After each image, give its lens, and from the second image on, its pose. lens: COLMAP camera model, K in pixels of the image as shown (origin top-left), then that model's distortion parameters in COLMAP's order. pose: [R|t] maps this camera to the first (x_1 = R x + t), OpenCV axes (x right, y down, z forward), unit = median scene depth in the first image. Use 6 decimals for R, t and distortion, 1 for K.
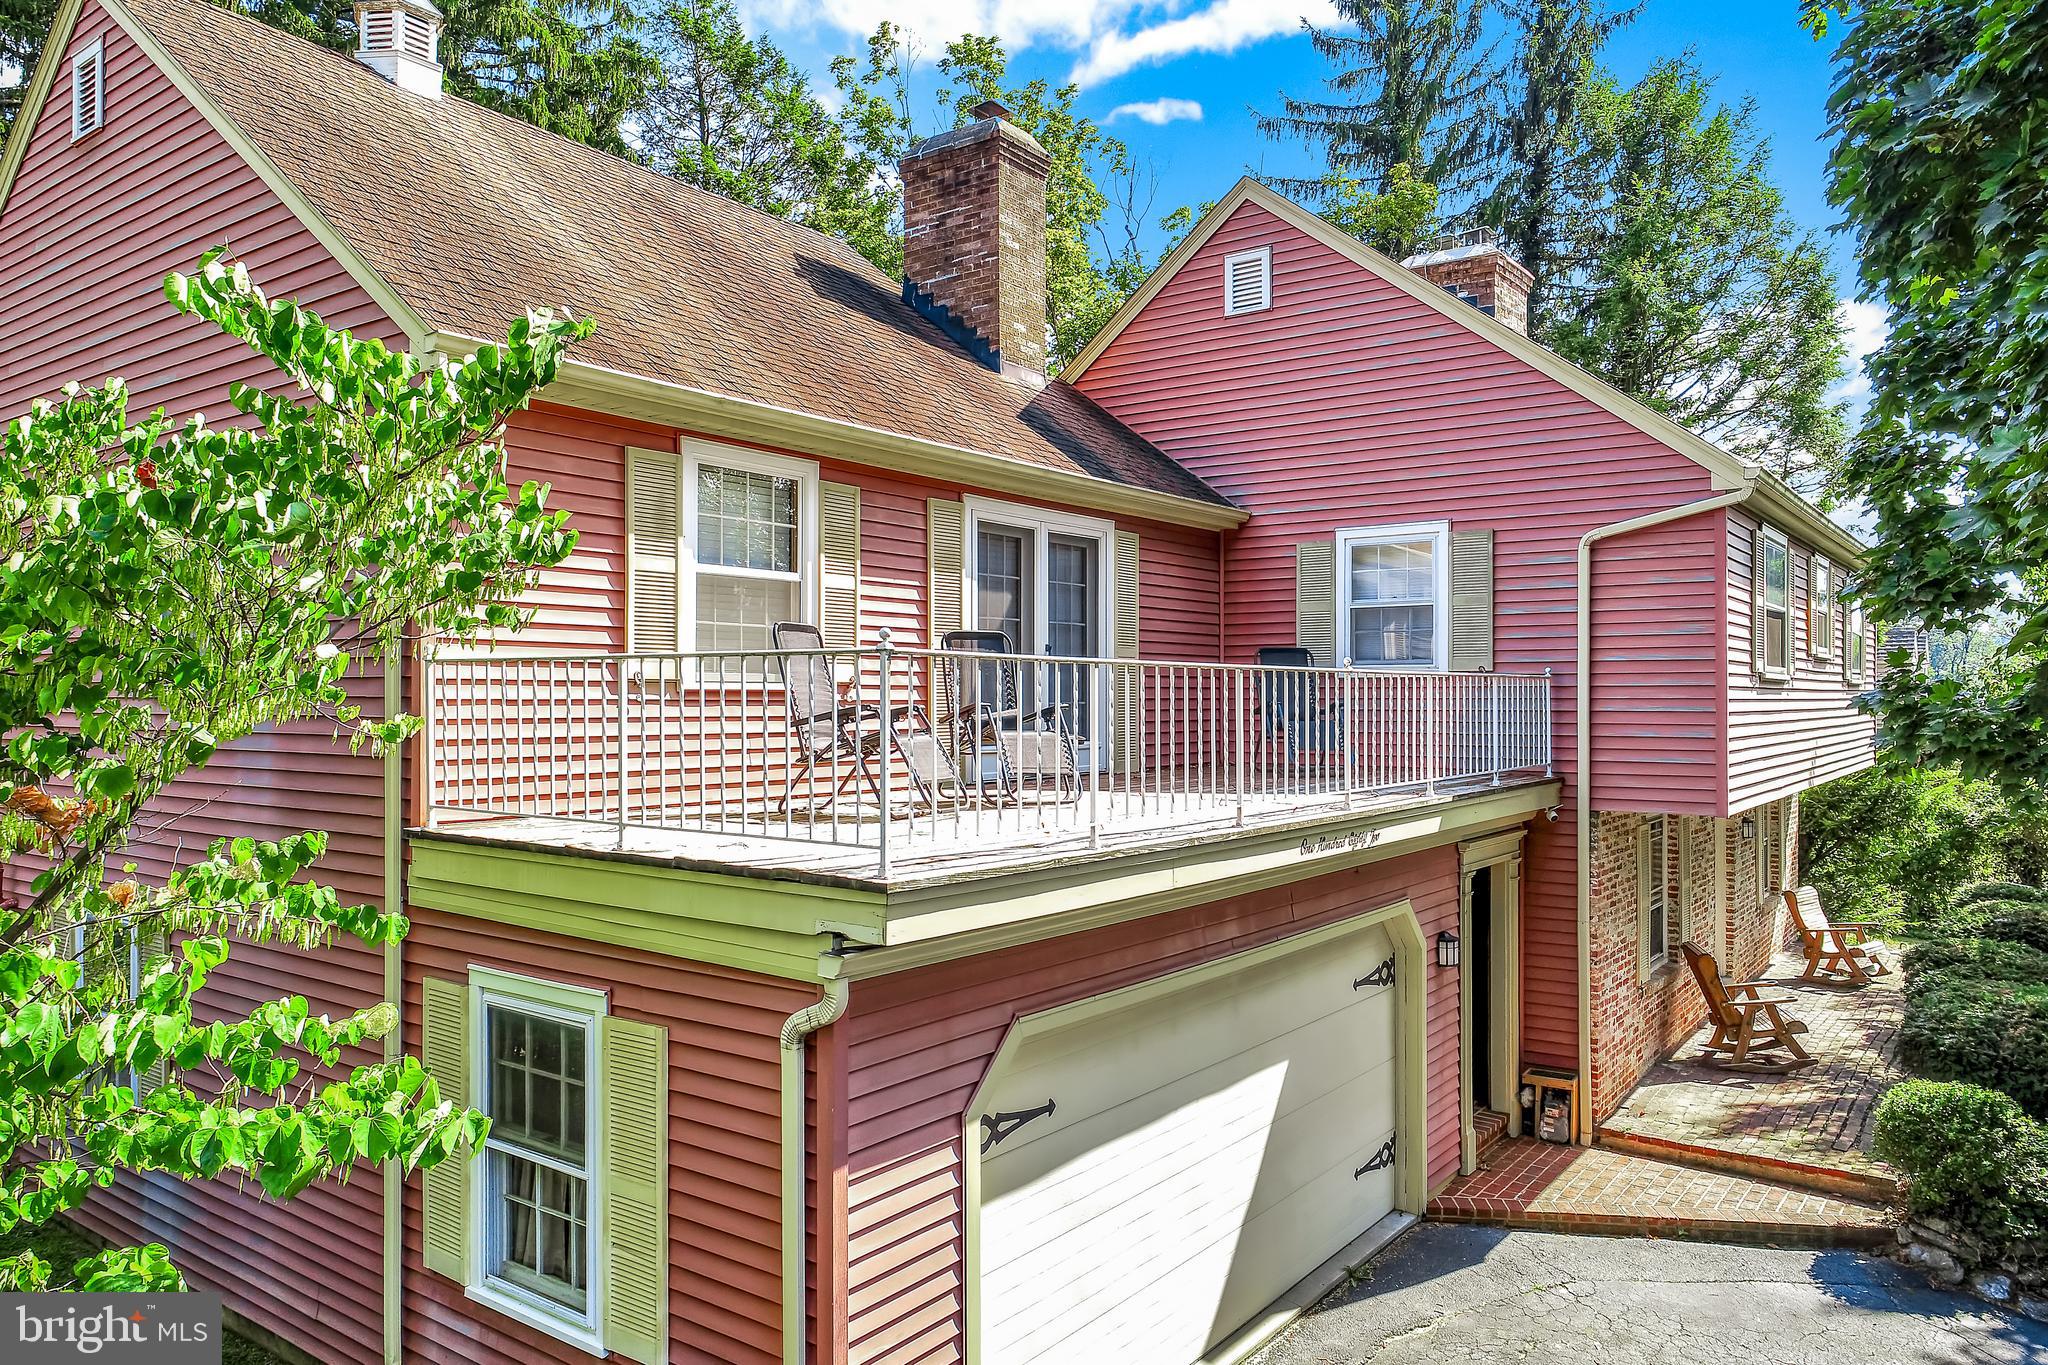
lens RADIAL K [[1369.3, 0, 1036.3], [0, 1369.3, 623.9], [0, 0, 1]] dist [0.005429, 0.002117]
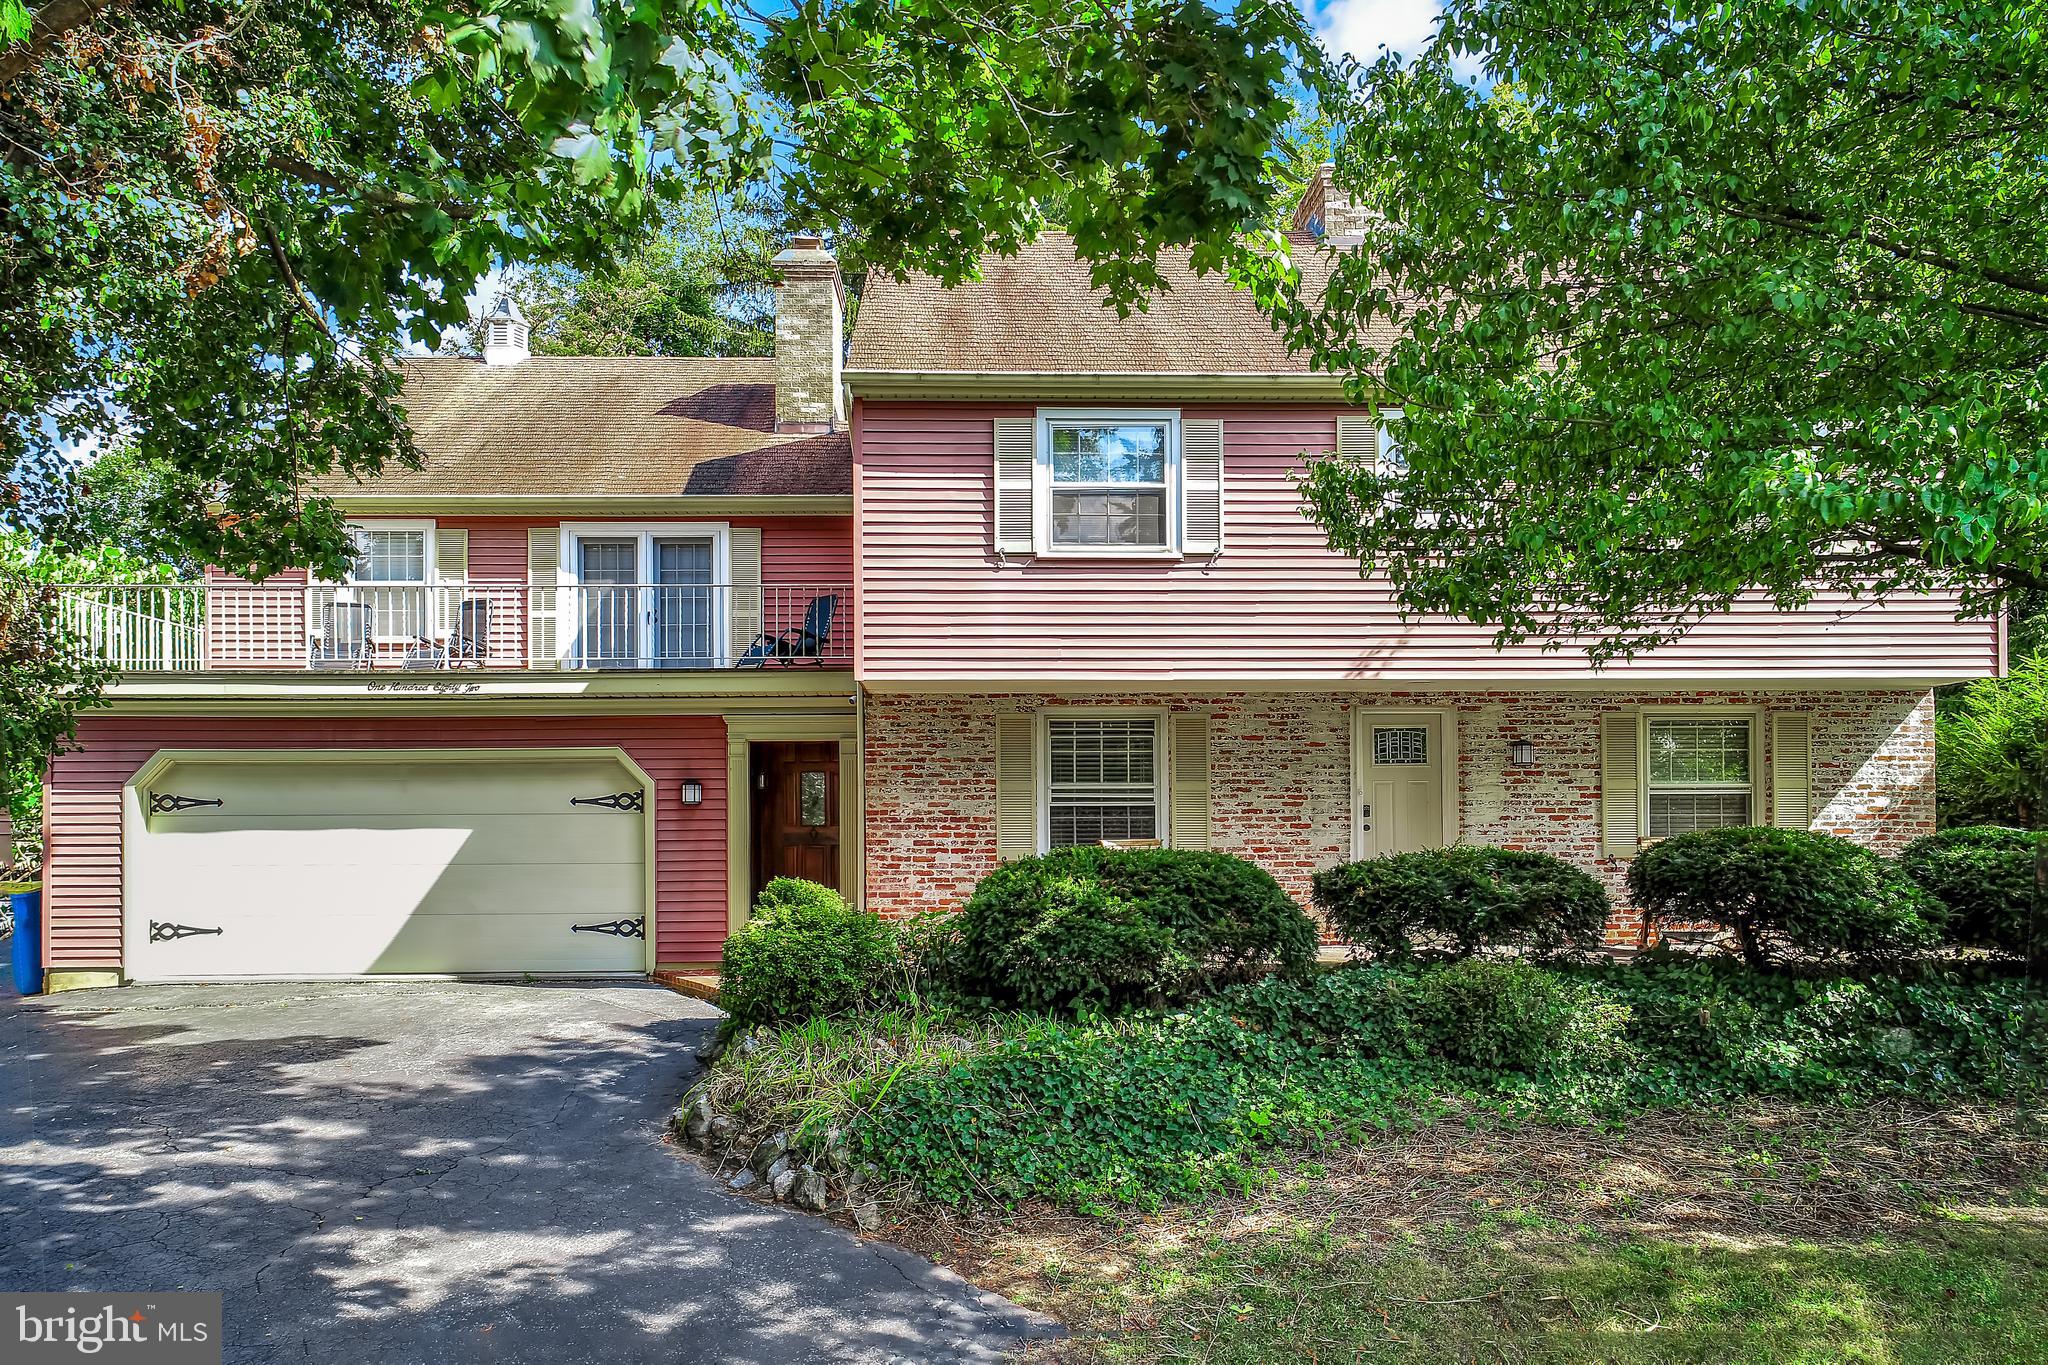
lens RADIAL K [[1369.3, 0, 1033.1], [0, 1369.3, 686.5], [0, 0, 1]] dist [0.005429, 0.002117]
pose [[0.622564, -0.088169, -0.777587, 1.641677], [0.048970, 0.996075, -0.073736, 0.262801], [0.781036, 0.007827, 0.624438, 0.442356]]
